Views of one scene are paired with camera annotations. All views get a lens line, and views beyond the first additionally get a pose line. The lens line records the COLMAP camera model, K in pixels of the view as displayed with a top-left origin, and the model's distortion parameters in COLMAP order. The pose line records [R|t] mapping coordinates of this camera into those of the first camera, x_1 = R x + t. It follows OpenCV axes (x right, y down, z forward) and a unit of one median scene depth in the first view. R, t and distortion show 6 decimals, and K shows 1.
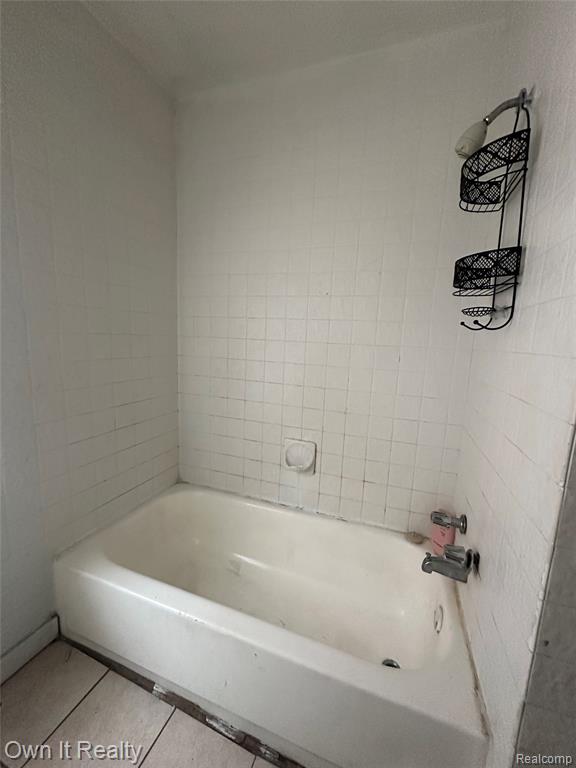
lens RADIAL K [[307.0, 0, 288.0], [0, 307.0, 384.0], [0, 0, 1]] dist [-0.000160, -0.000022]
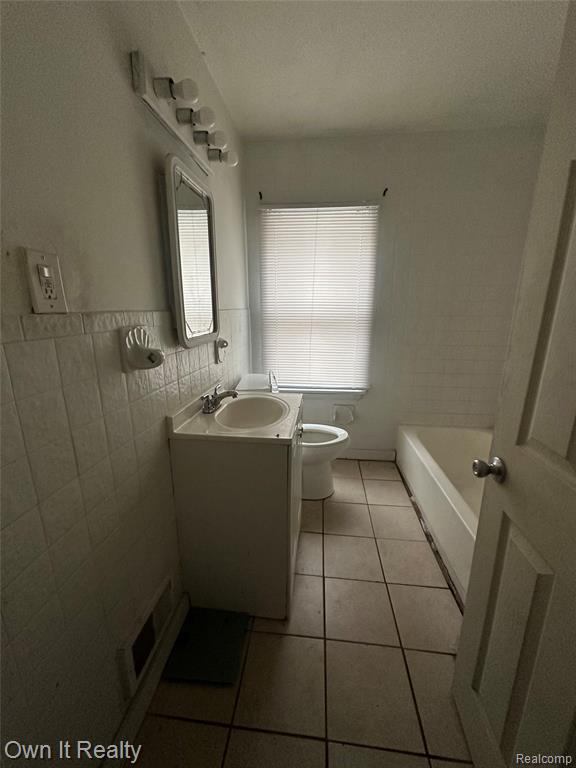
lens RADIAL K [[307.0, 0, 288.0], [0, 307.0, 384.0], [0, 0, 1]] dist [-0.000160, -0.000022]
pose [[0.242898, 0.186093, -0.952035, 1.094074], [-0.137336, 0.978138, 0.156156, 0.099324], [0.960281, 0.092818, 0.263145, -0.325358]]
